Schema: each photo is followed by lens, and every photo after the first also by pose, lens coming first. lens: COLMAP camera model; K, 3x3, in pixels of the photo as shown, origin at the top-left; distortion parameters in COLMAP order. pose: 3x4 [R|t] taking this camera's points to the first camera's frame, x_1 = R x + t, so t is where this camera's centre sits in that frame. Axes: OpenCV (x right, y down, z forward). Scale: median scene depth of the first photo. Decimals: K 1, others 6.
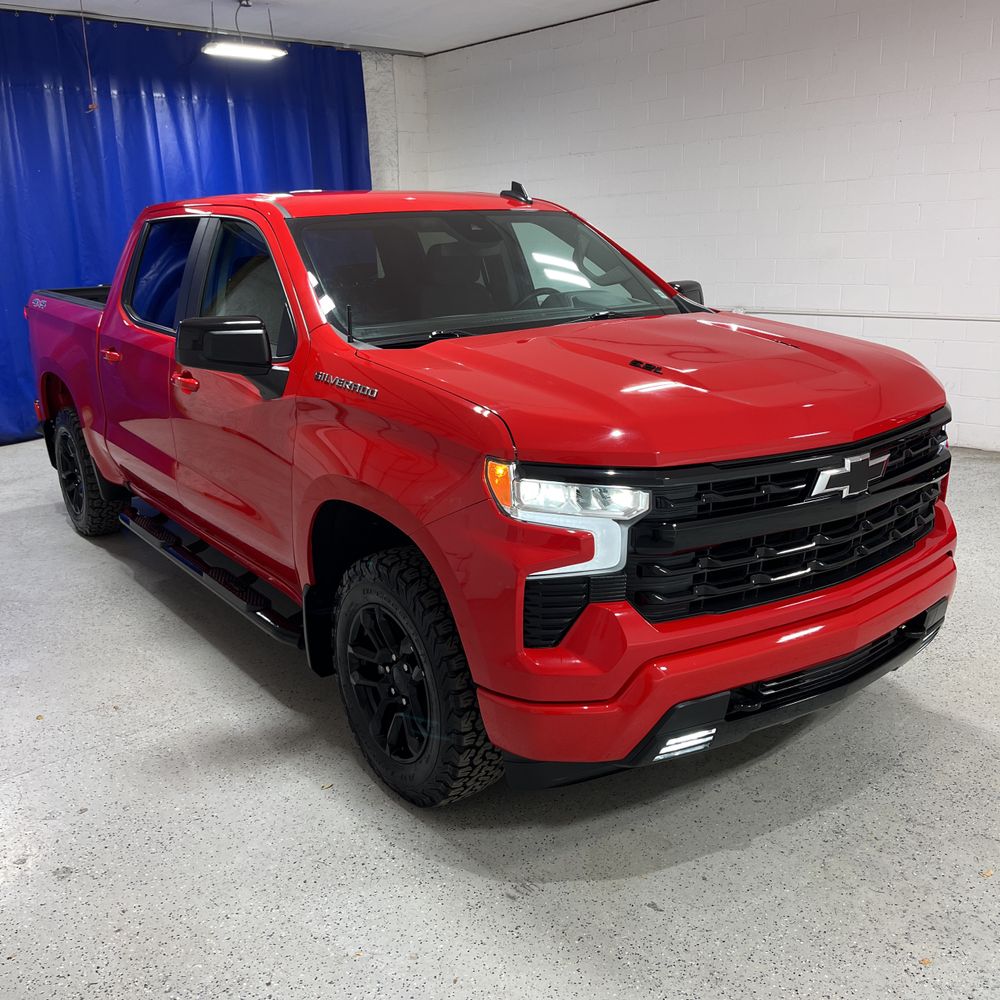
lens RADIAL K [[1018.0, 0, 500.0], [0, 1018.0, 500.0], [0, 0, 1]] dist [0.053683, -0.042068]
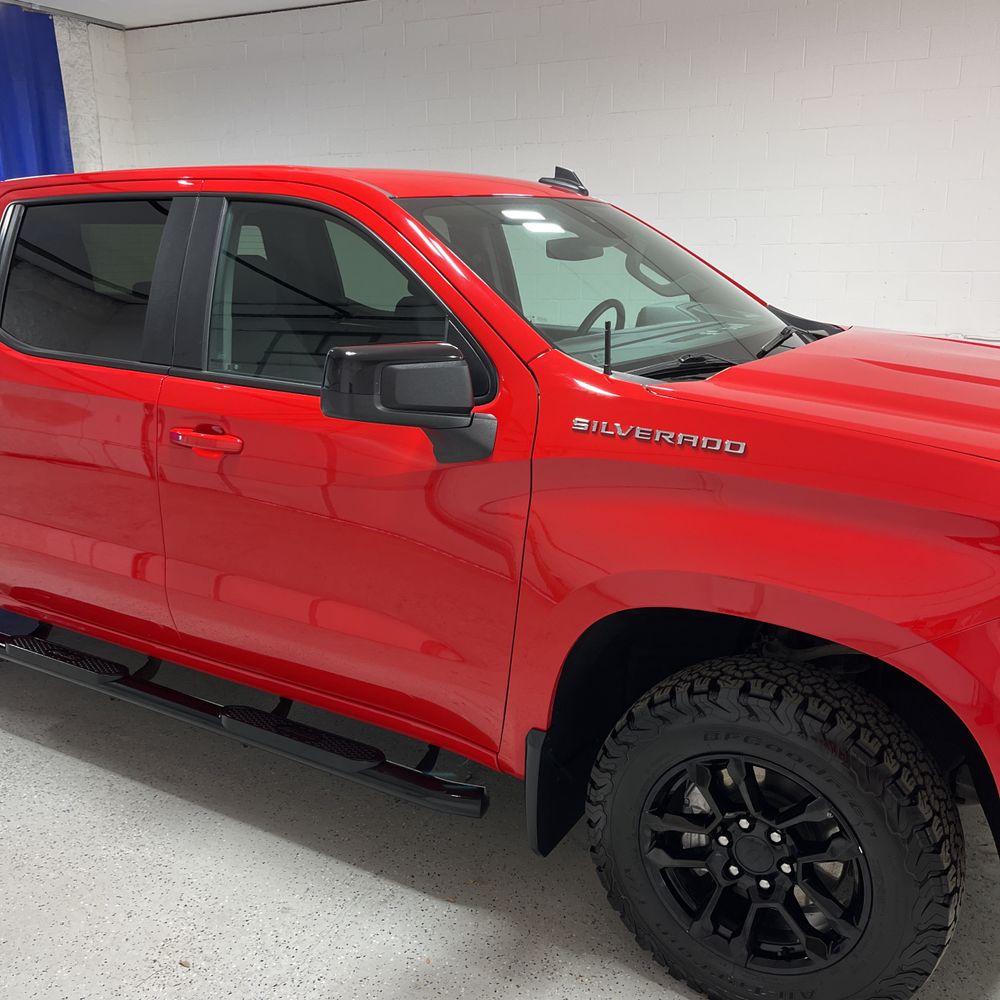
lens RADIAL K [[1018.0, 0, 500.0], [0, 1018.0, 500.0], [0, 0, 1]] dist [0.053683, -0.042068]
pose [[0.923352, -0.076507, 0.376255, -0.302360], [0.082658, 0.996578, -0.000204, -0.047552], [-0.374952, 0.031289, 0.926516, 0.244350]]
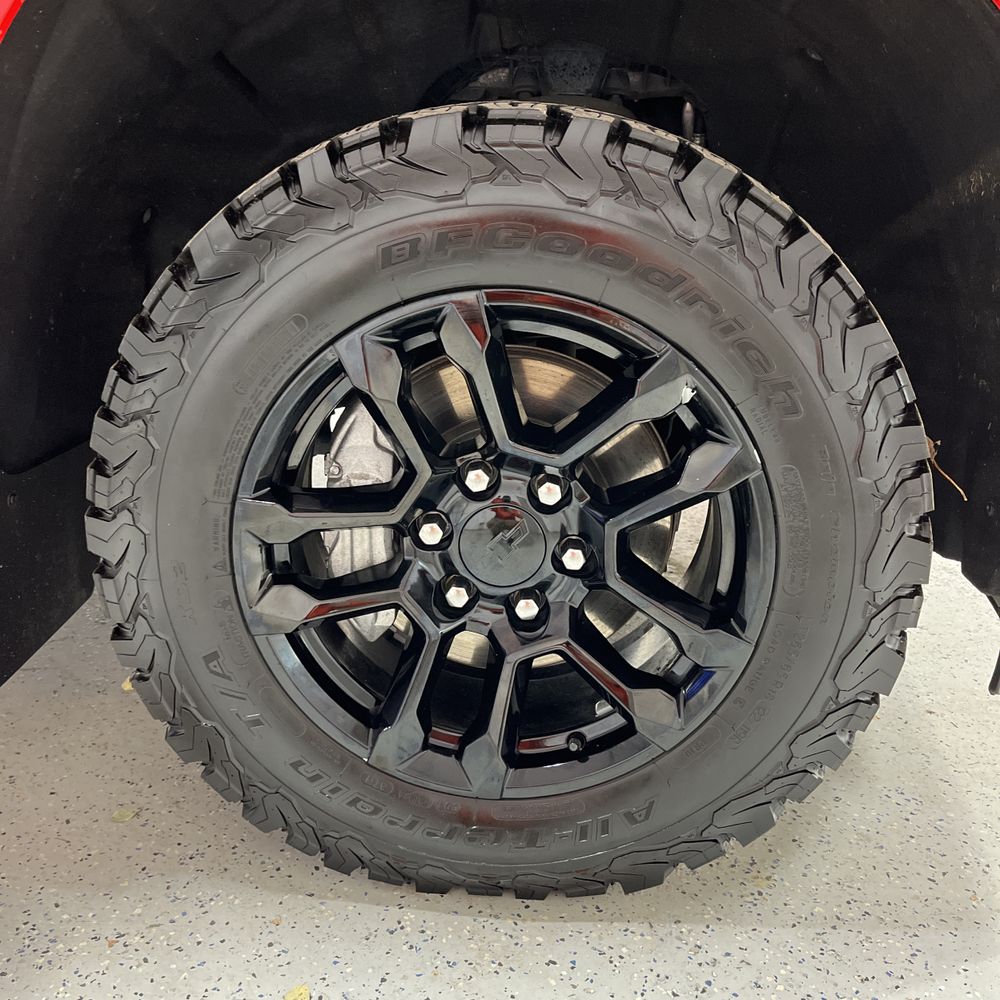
lens RADIAL K [[1037.3, 0, 499.4], [0, 1037.3, 470.5], [0, 0, 1]] dist [0.016925, -0.007883]
pose [[0.634009, -0.191614, 0.749211, -0.198030], [0.161483, 0.980263, 0.114055, 0.070211], [-0.756278, 0.048673, 0.652438, 0.475806]]
